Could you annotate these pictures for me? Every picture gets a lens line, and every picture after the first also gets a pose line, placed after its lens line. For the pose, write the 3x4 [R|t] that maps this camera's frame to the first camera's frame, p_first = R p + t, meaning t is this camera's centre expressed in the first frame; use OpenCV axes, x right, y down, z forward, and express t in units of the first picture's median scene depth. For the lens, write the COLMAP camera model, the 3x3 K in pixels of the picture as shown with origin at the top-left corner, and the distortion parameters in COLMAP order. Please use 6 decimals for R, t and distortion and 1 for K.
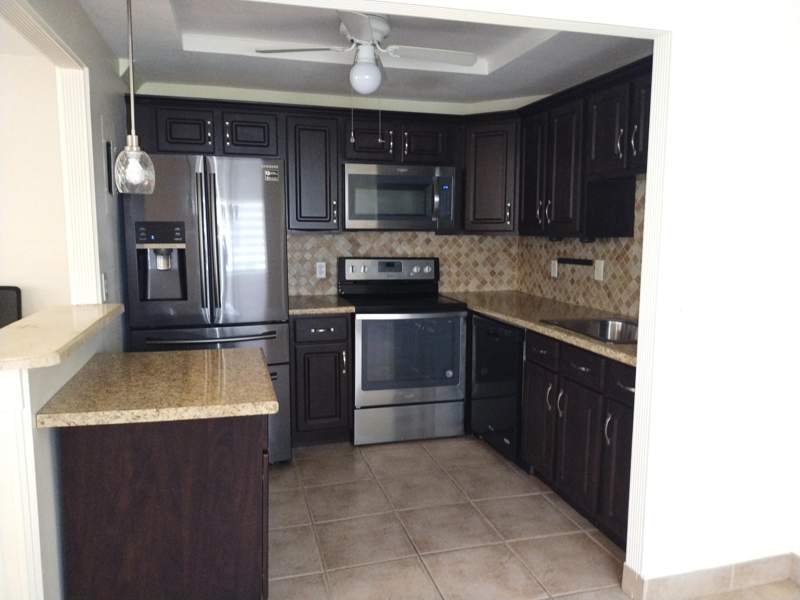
lens RADIAL K [[588.9, 0, 400.0], [0, 588.9, 300.0], [0, 0, 1]] dist [0.085327, -0.142649]
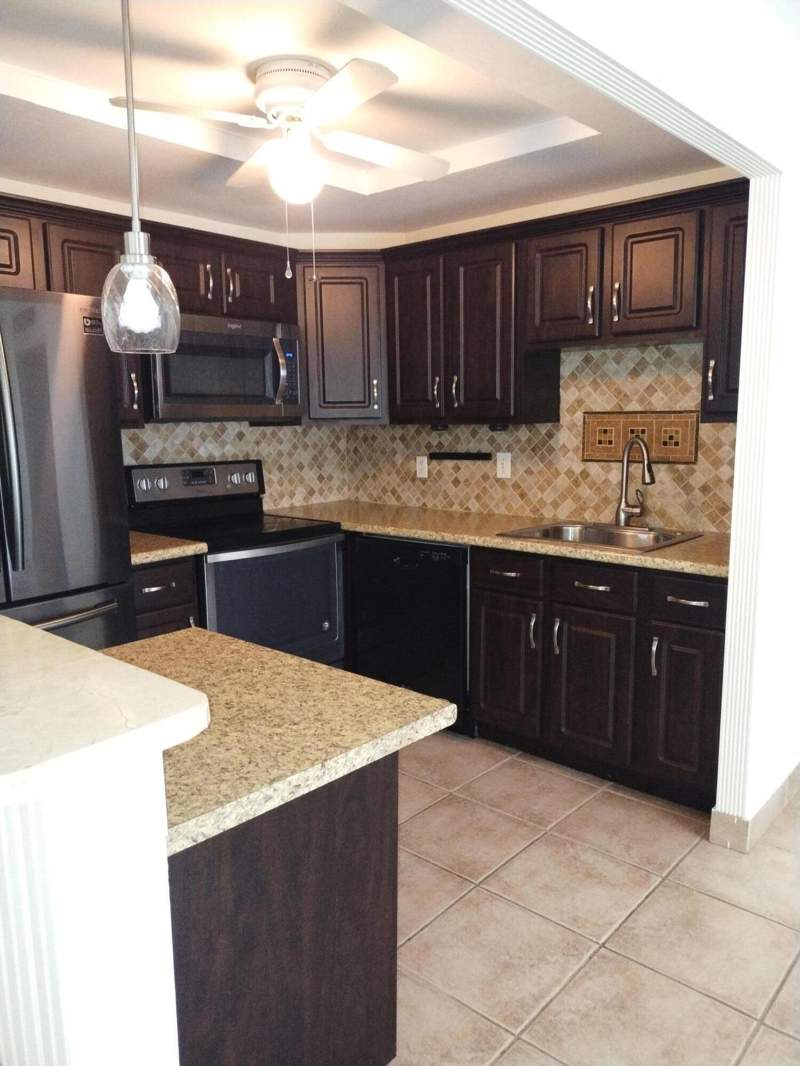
lens RADIAL K [[784.7, 0, 400.0], [0, 784.7, 533.0], [0, 0, 1]] dist [0.085327, -0.142649]
pose [[0.842445, -0.097768, 0.529837, -0.320135], [0.083506, 0.995208, 0.050867, -0.023181], [-0.532271, 0.001392, 0.846573, 0.167390]]
